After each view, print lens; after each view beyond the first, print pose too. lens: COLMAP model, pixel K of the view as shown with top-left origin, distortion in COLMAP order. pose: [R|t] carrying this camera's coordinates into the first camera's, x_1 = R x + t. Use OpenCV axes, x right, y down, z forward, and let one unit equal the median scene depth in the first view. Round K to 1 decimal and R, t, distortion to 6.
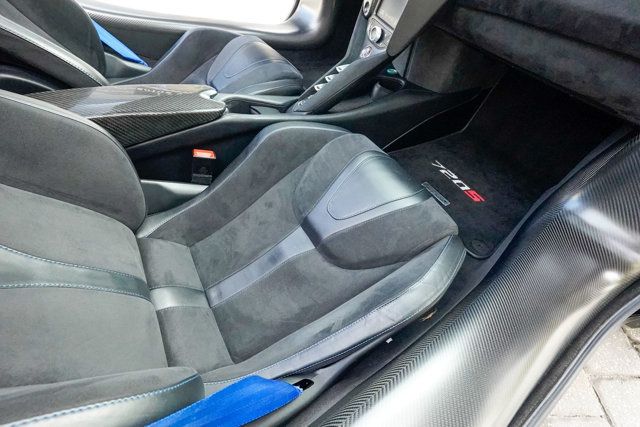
lens RADIAL K [[293.0, 0, 317.7], [0, 293.0, 215.1], [0, 0, 1]] dist [-0.018665, 0.008986]
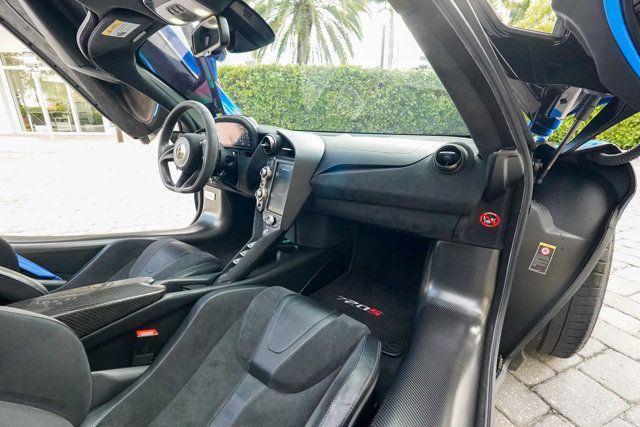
lens RADIAL K [[293.0, 0, 318.0], [0, 293.0, 213.5], [0, 0, 1]] dist [-0.018665, 0.008986]
pose [[0.919482, -0.151009, 0.362974, -0.116466], [0.327008, 0.806276, -0.492936, 0.169960], [-0.218219, 0.571940, 0.790737, -0.256921]]
